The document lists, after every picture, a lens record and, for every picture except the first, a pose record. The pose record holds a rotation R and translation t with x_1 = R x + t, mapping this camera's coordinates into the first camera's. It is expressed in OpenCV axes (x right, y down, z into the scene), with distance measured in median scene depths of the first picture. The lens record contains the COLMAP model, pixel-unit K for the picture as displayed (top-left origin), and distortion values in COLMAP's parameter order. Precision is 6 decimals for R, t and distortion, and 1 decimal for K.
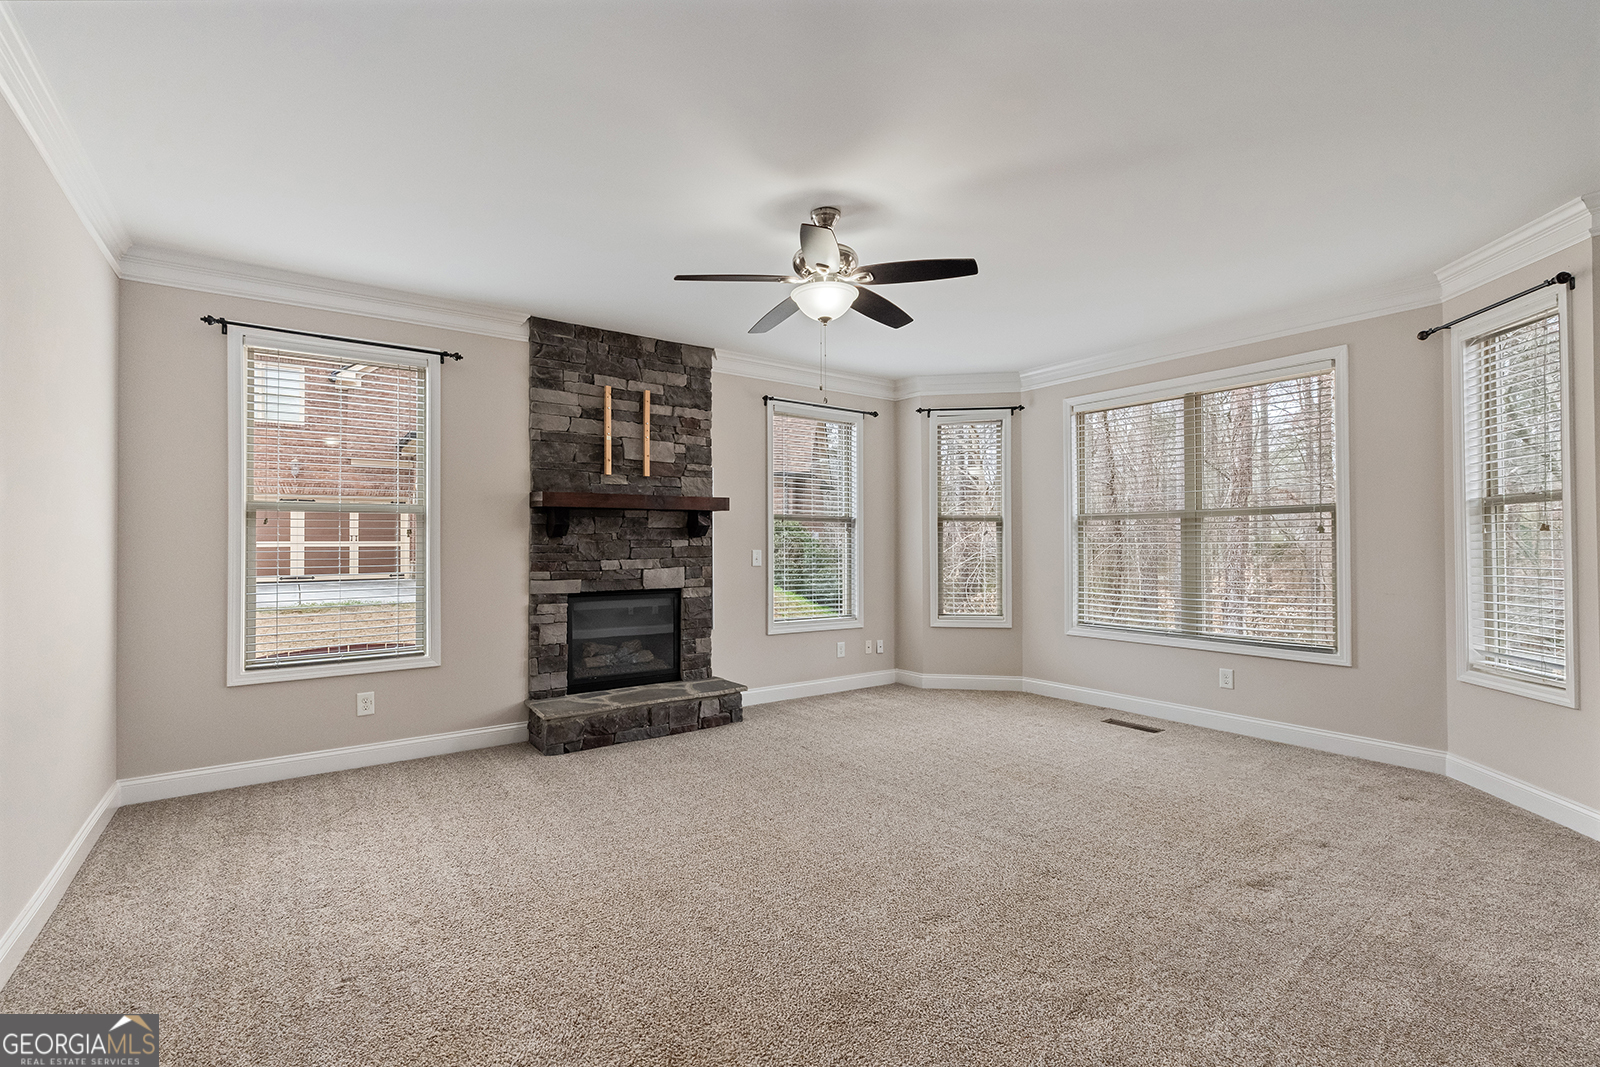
lens RADIAL K [[720.4, 0, 801.1], [0, 720.4, 545.5], [0, 0, 1]] dist [0.001313, 0.000334]
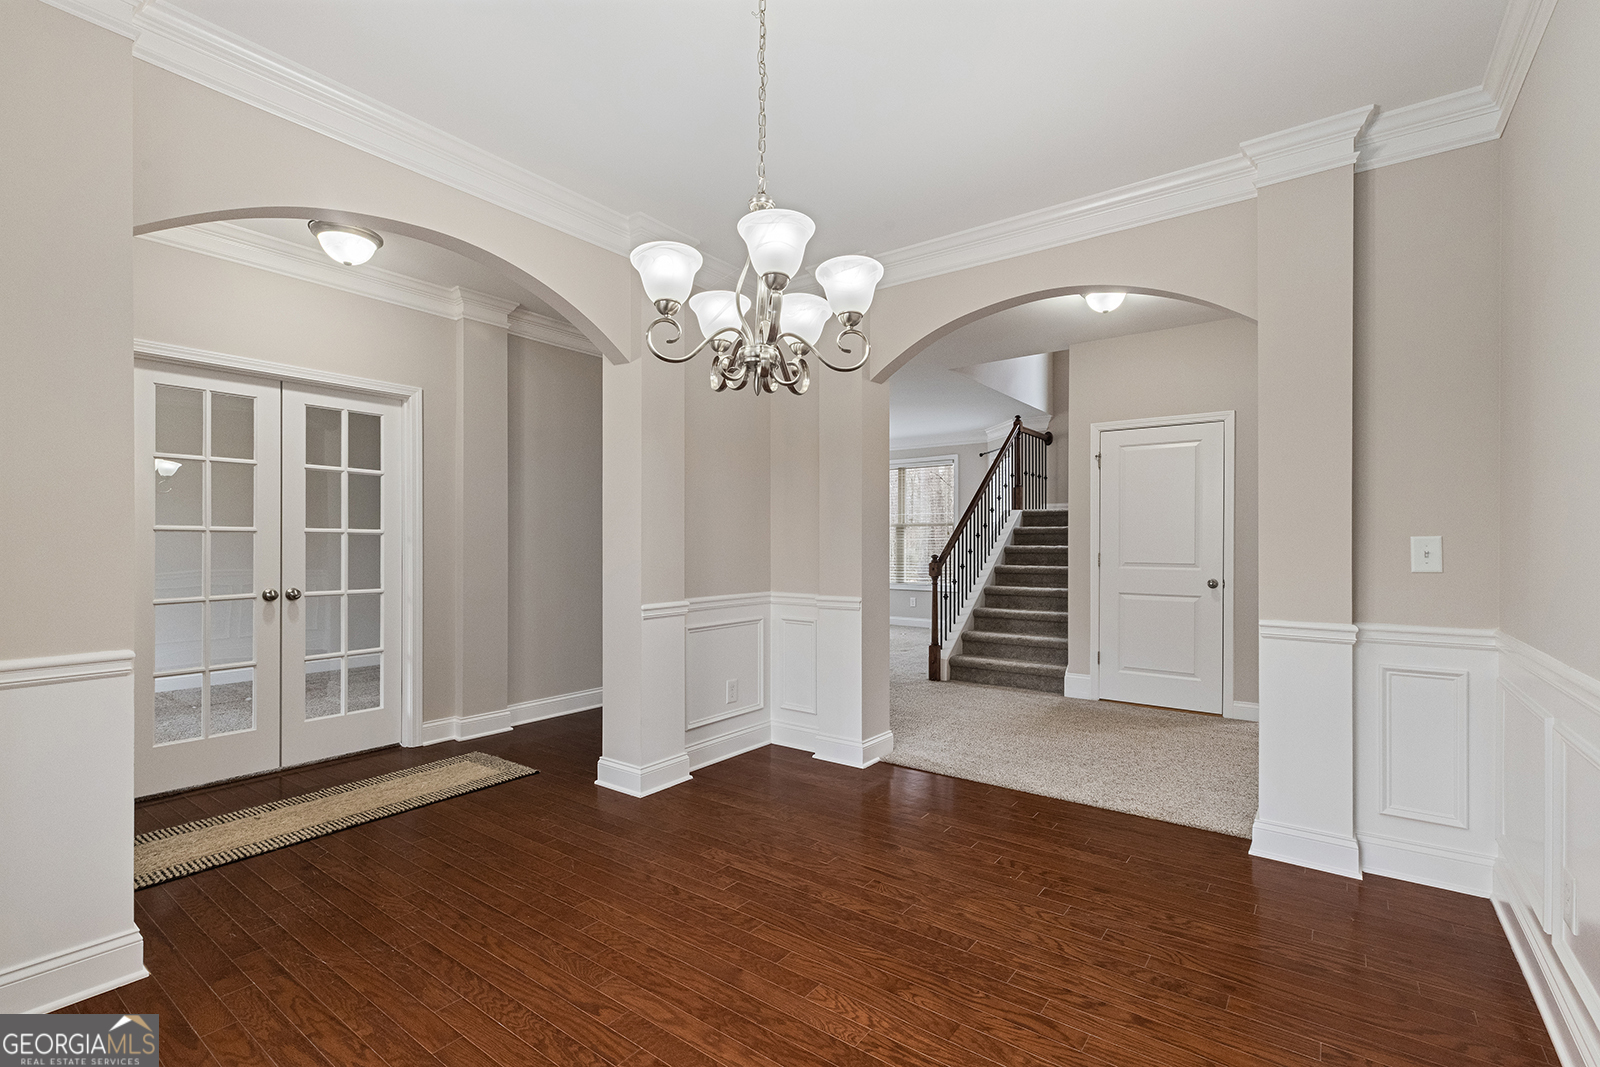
lens RADIAL K [[720.4, 0, 809.3], [0, 720.4, 541.3], [0, 0, 1]] dist [0.001313, 0.000334]
pose [[0.955107, 0.017669, 0.295733, -0.329767], [-0.015563, 0.999834, -0.009474, 0.028239], [-0.295852, 0.004446, 0.955224, -0.923782]]
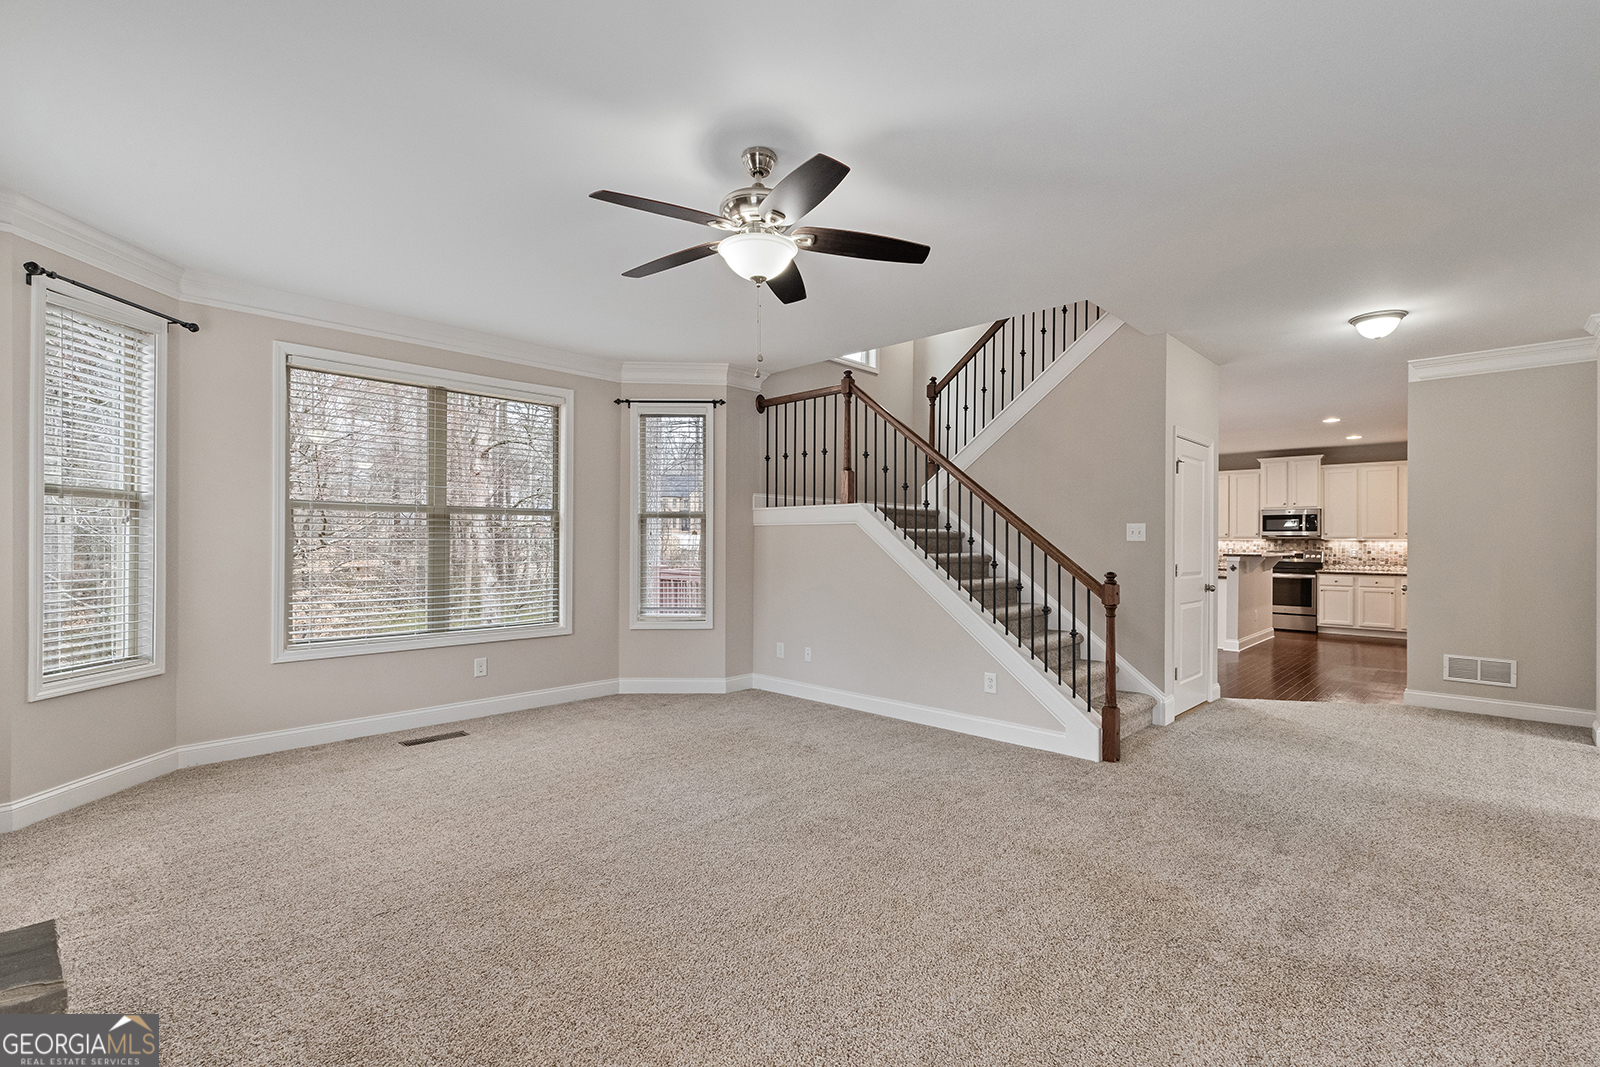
lens RADIAL K [[720.4, 0, 810.5], [0, 720.4, 535.5], [0, 0, 1]] dist [0.001313, 0.000334]
pose [[-0.182039, 0.007383, 0.983264, -0.526875], [-0.003660, 0.999960, -0.008186, -0.002891], [-0.983285, -0.005088, -0.182004, 0.692632]]
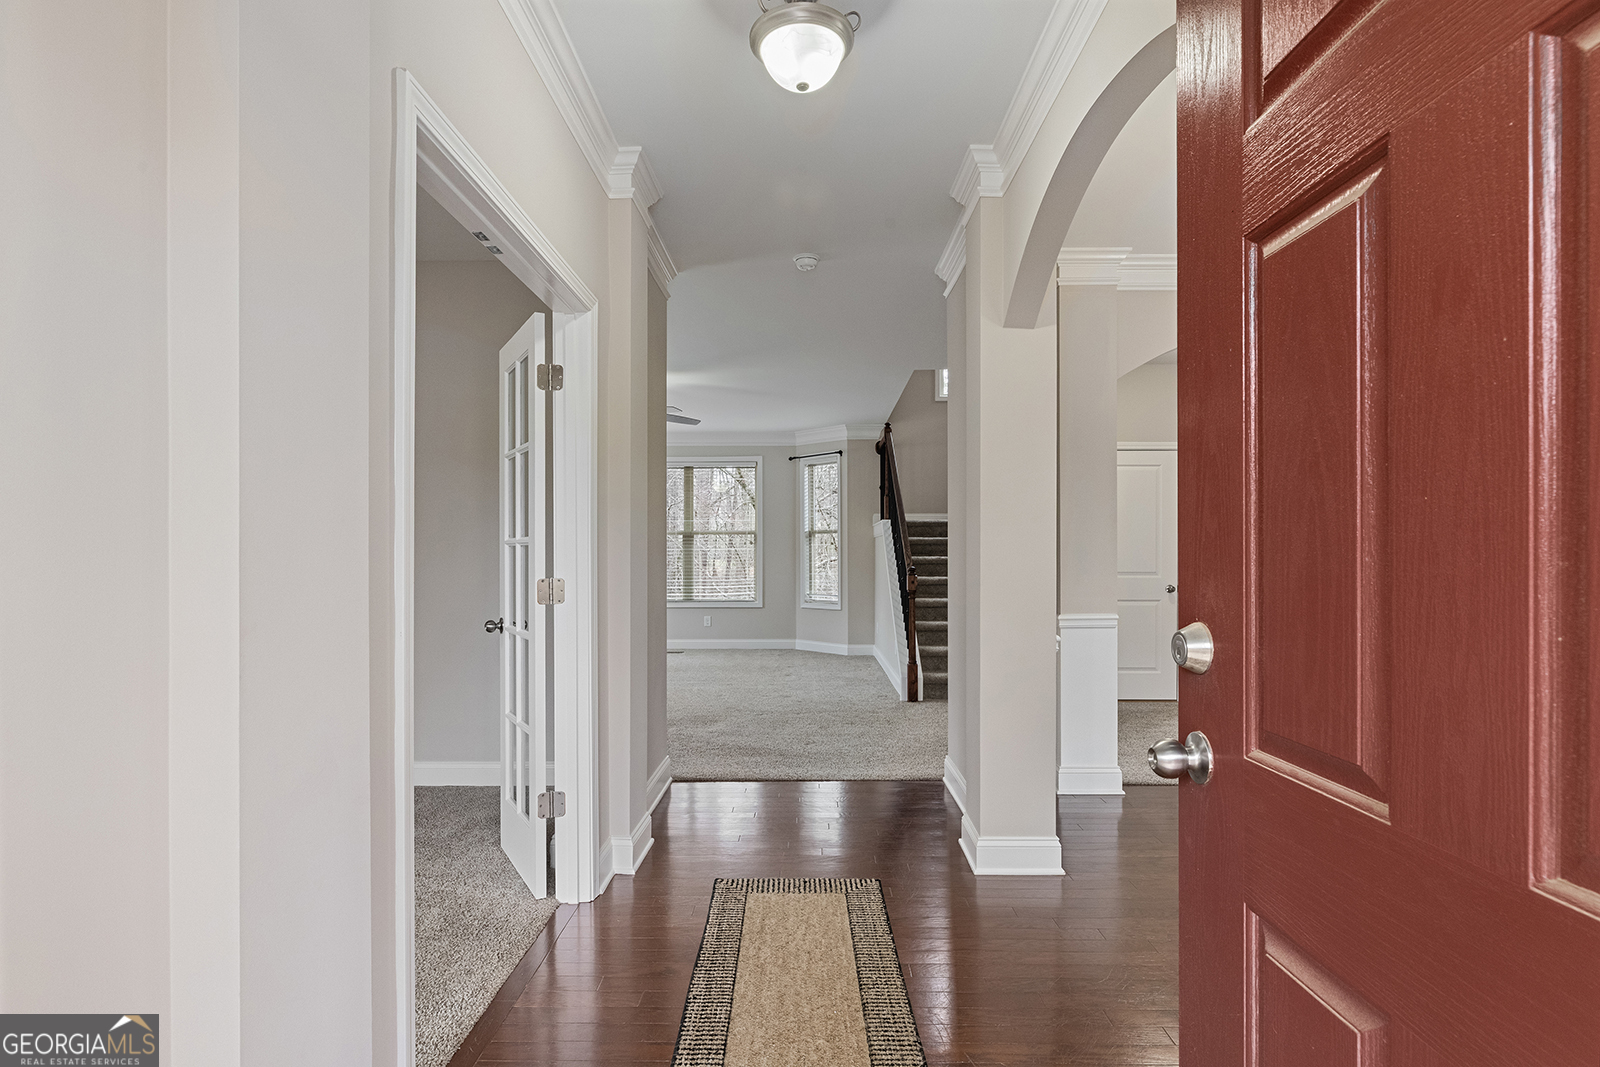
lens RADIAL K [[797.9, 0, 798.0], [0, 797.9, 545.7], [0, 0, 1]] dist [0.001654, 0.000026]
pose [[0.606172, 0.016452, 0.795164, -0.893134], [-0.002936, 0.999826, -0.018448, 0.025200], [-0.795328, 0.008848, 0.606114, -0.434099]]
